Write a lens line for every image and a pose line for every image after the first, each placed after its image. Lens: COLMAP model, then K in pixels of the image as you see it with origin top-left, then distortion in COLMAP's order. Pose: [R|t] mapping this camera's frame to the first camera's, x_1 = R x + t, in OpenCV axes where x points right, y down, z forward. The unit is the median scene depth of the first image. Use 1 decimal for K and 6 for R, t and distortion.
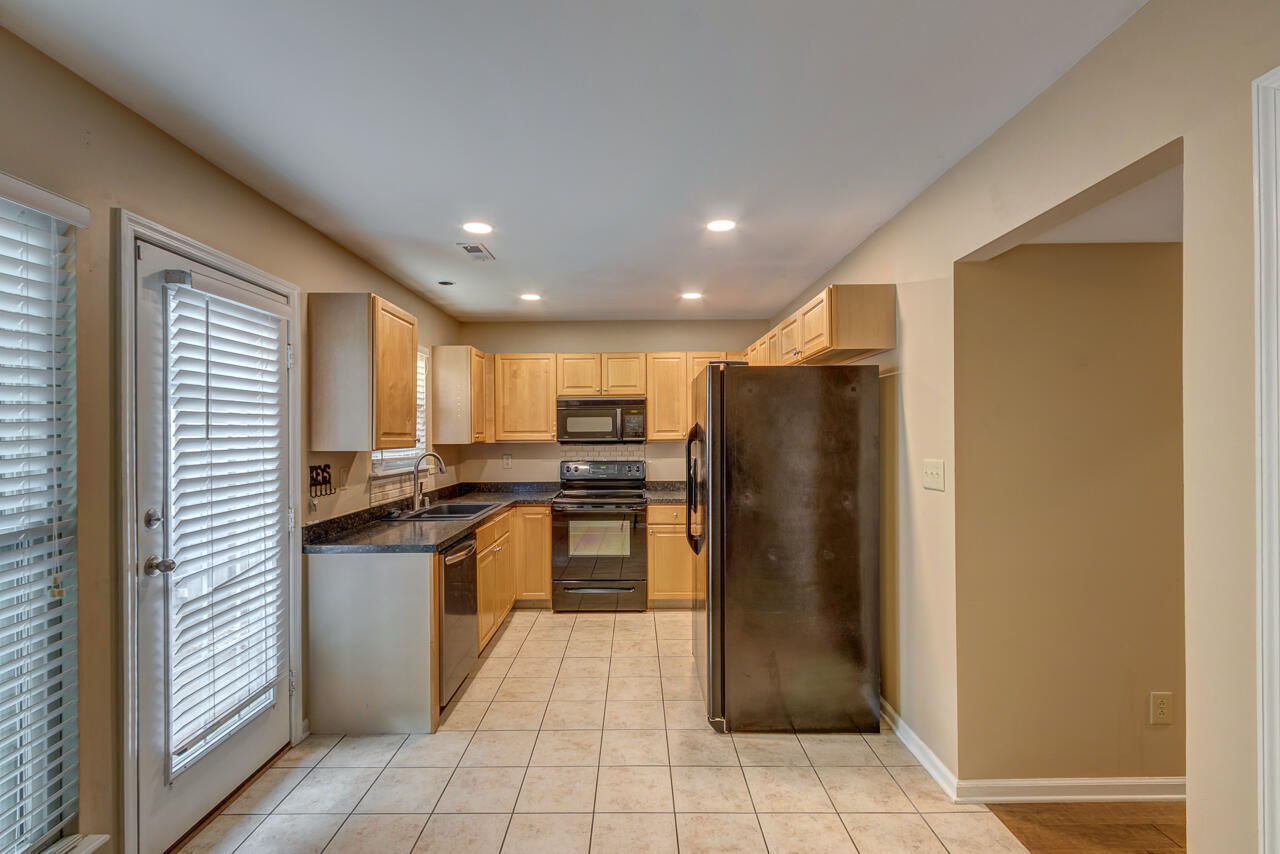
lens RADIAL K [[581.7, 0, 632.5], [0, 581.7, 435.6], [0, 0, 1]] dist [0.000703, -0.000618]
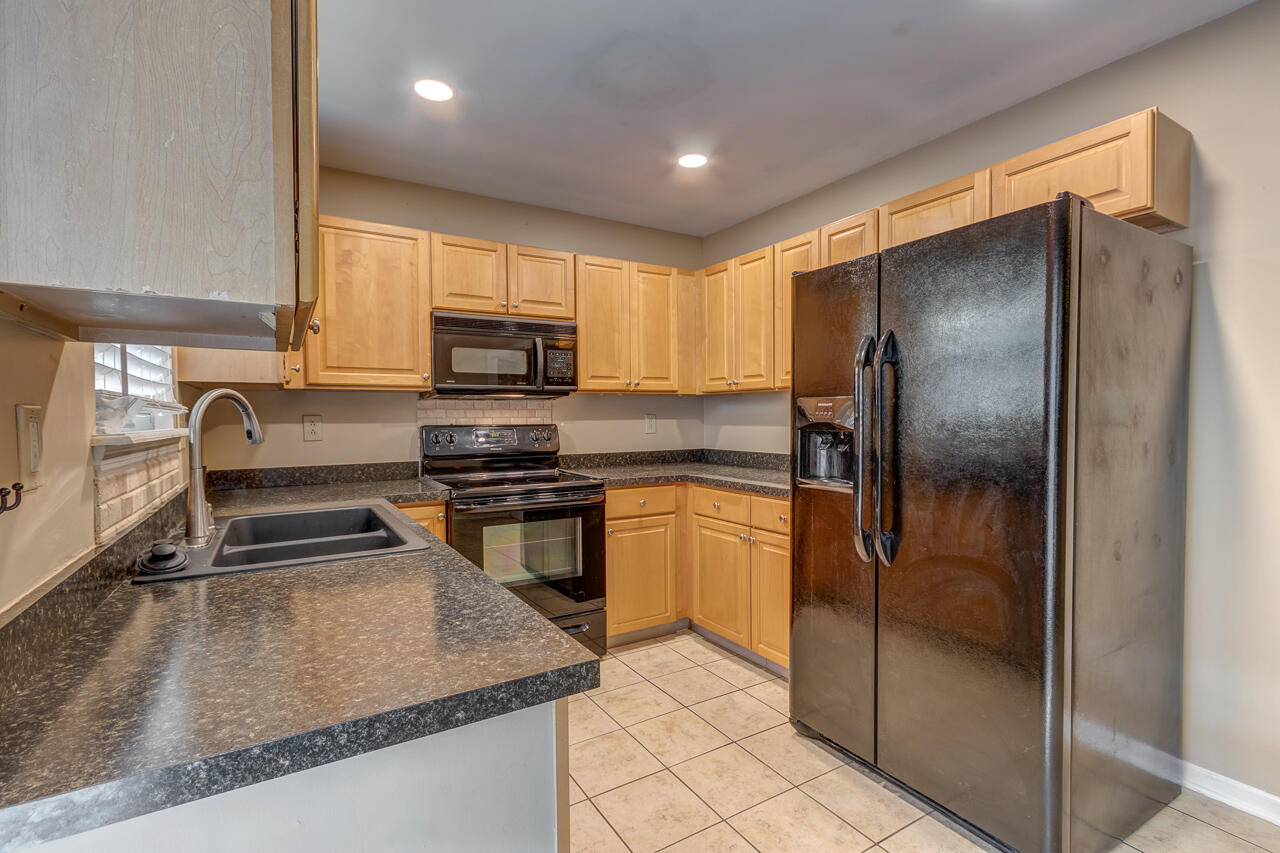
lens RADIAL K [[581.7, 0, 632.5], [0, 581.7, 435.1], [0, 0, 1]] dist [0.000703, -0.000618]
pose [[0.855863, -0.016039, 0.516955, -0.256374], [0.002673, 0.999643, 0.026591, 0.040408], [-0.517196, -0.021376, 0.855600, 0.416614]]
